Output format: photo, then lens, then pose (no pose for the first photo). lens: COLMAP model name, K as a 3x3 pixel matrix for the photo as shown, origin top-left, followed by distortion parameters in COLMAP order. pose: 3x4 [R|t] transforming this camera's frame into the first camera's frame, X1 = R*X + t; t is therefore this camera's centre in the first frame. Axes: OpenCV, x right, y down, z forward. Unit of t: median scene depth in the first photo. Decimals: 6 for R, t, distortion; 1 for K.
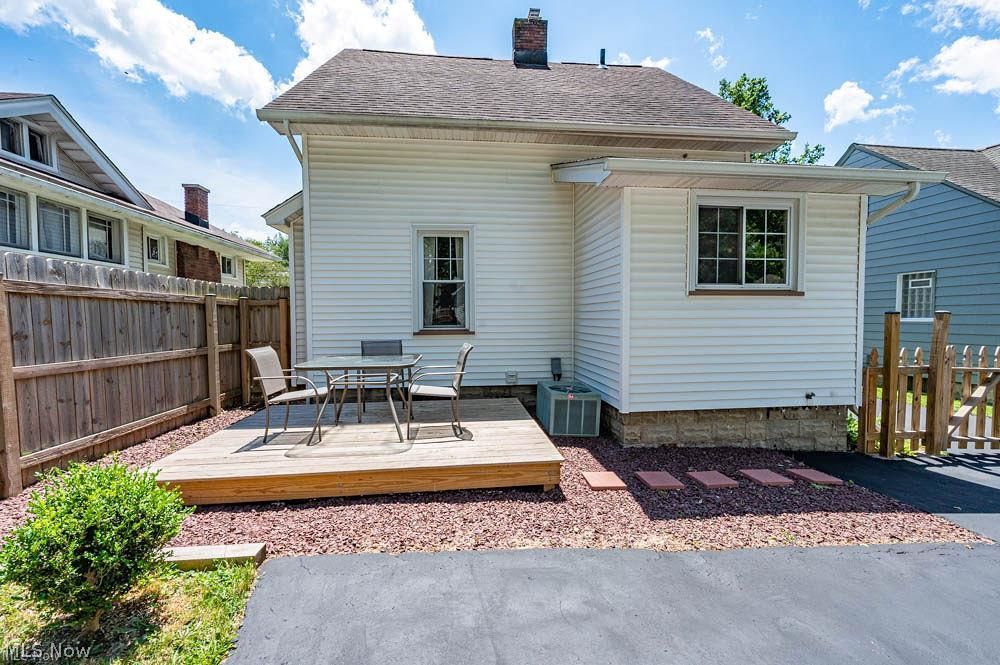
lens RADIAL K [[400.4, 0, 496.9], [0, 400.4, 335.2], [0, 0, 1]] dist [-0.004312, 0.001275]
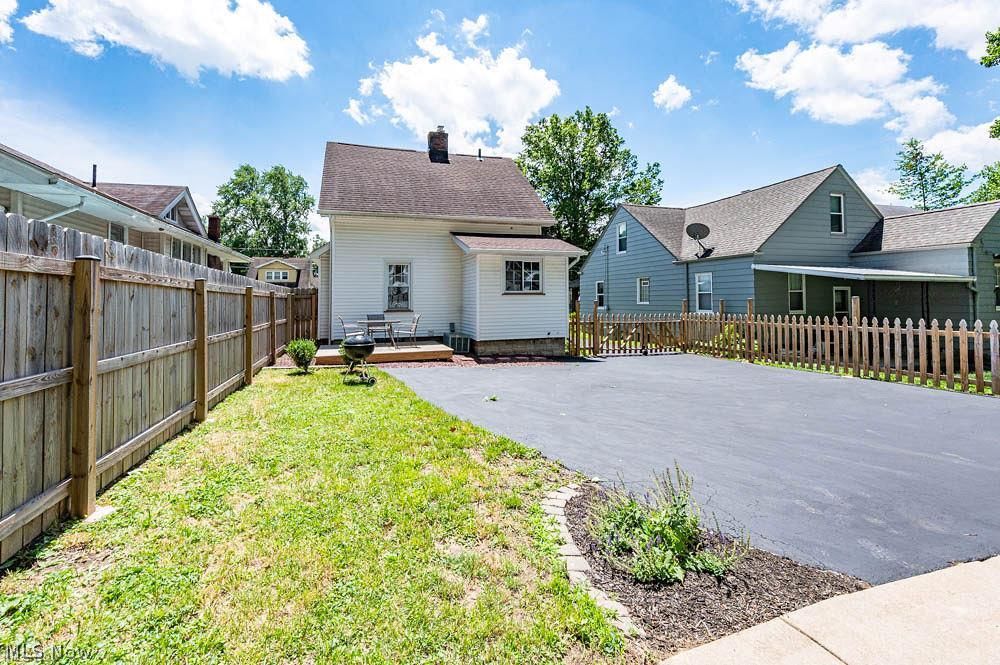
lens RADIAL K [[443.6, 0, 480.9], [0, 443.6, 288.7], [0, 0, 1]] dist [0.001995, 0.000399]
pose [[0.981499, 0.001993, 0.191458, -0.196142], [0.010665, 0.997824, -0.065060, 0.041915], [-0.191172, 0.065899, 0.979342, -1.705134]]
